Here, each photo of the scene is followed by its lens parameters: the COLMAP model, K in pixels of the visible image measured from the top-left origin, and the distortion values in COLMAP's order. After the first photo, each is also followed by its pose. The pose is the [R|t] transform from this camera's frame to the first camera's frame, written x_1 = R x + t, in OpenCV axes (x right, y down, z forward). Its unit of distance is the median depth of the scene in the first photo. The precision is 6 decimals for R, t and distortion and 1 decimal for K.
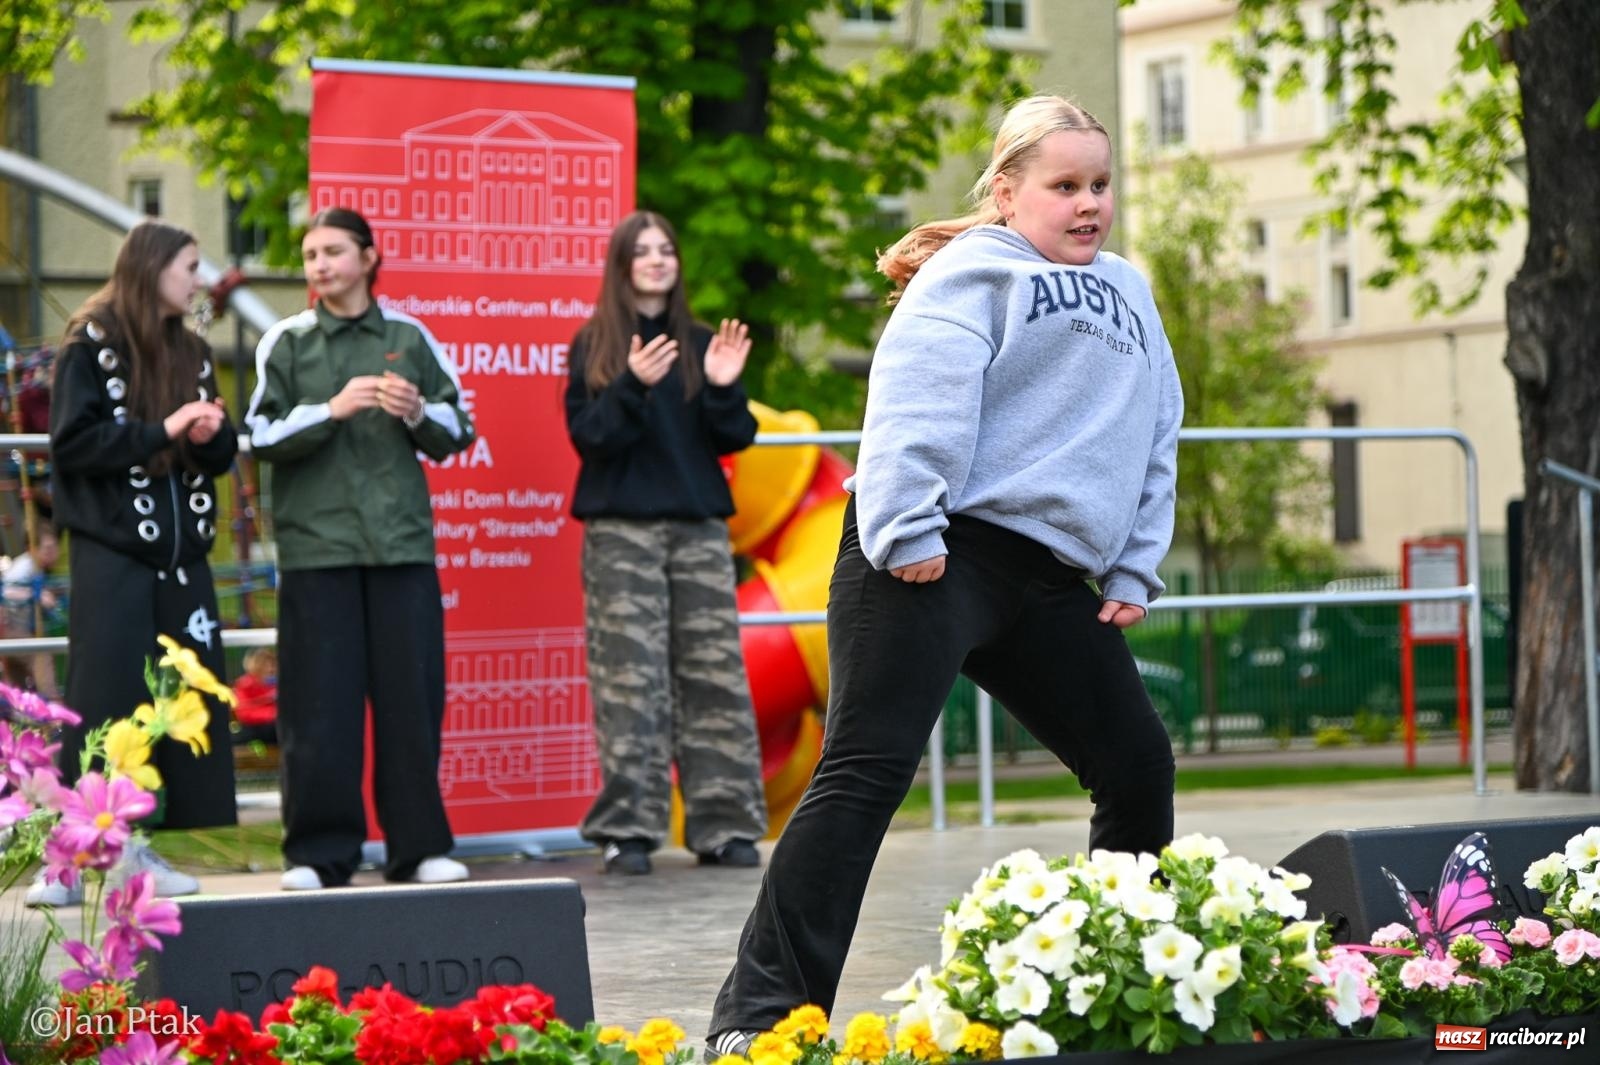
lens RADIAL K [[4045.4, 0, 903.2], [0, 4045.4, 529.4], [0, 0, 1]] dist [0.085108, 0.635398]
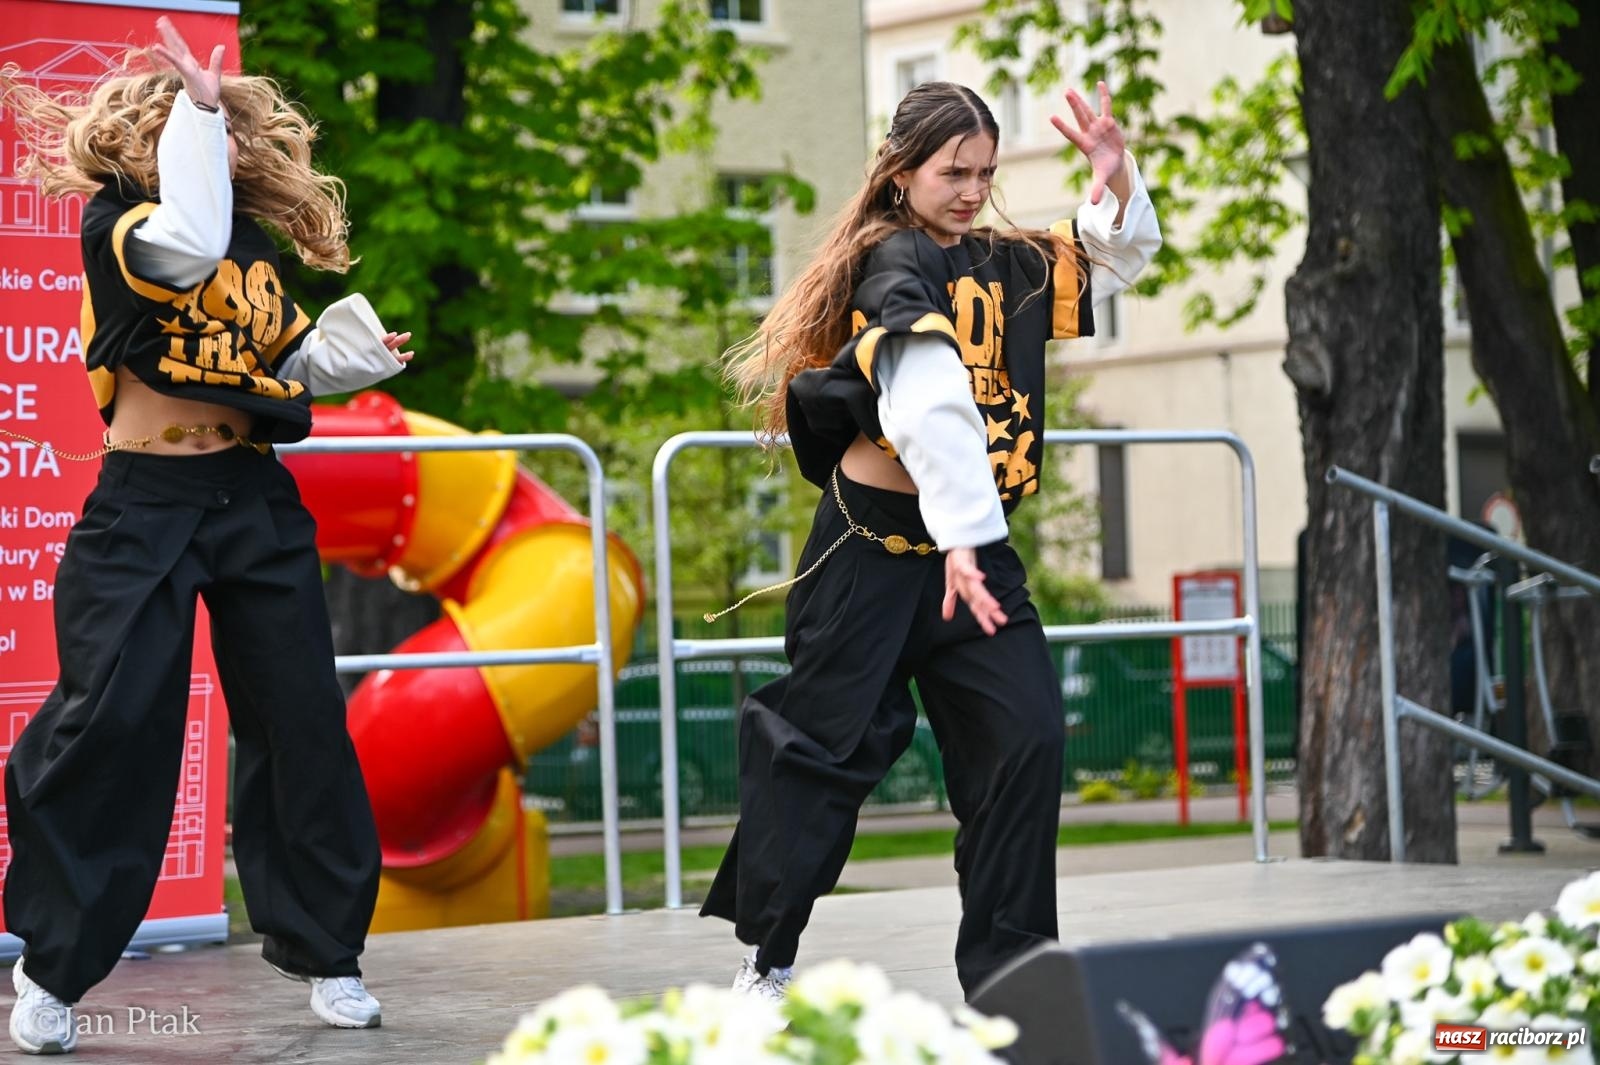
lens RADIAL K [[4045.4, 0, 903.2], [0, 4045.4, 529.4], [0, 0, 1]] dist [0.085108, 0.635398]
pose [[0.998521, -0.005711, 0.054061, 0.017231], [0.006399, 0.999901, -0.012570, 0.004623], [-0.053984, 0.012897, 0.998459, 0.122388]]
